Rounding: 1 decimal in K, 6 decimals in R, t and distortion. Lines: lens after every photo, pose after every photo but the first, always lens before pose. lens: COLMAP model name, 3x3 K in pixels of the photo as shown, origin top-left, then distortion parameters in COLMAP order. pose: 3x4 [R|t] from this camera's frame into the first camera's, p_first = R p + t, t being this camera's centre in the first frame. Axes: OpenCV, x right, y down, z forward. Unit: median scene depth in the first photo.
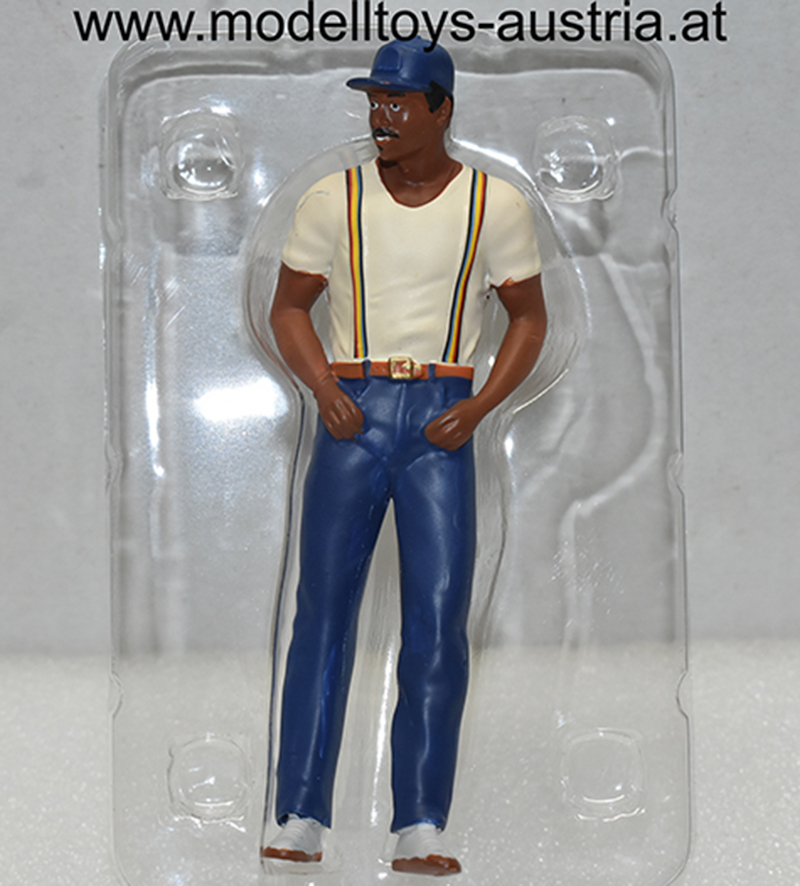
lens RADIAL K [[2154.9, 0, 399.2], [0, 2154.9, 443.4], [0, 0, 1]] dist [-0.096221, 0.000000]
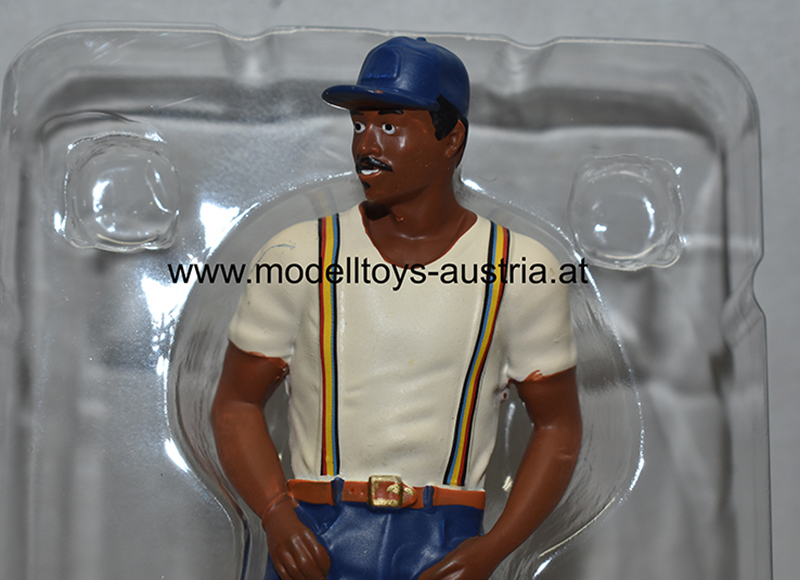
lens RADIAL K [[1793.4, 0, 399.9], [0, 1793.4, 290.5], [0, 0, 1]] dist [0.093300, 0.000000]
pose [[0.999440, 0.030442, 0.013881, -0.004719], [-0.028515, 0.992051, -0.122561, -0.028059], [-0.017502, 0.122096, 0.992364, 0.398023]]
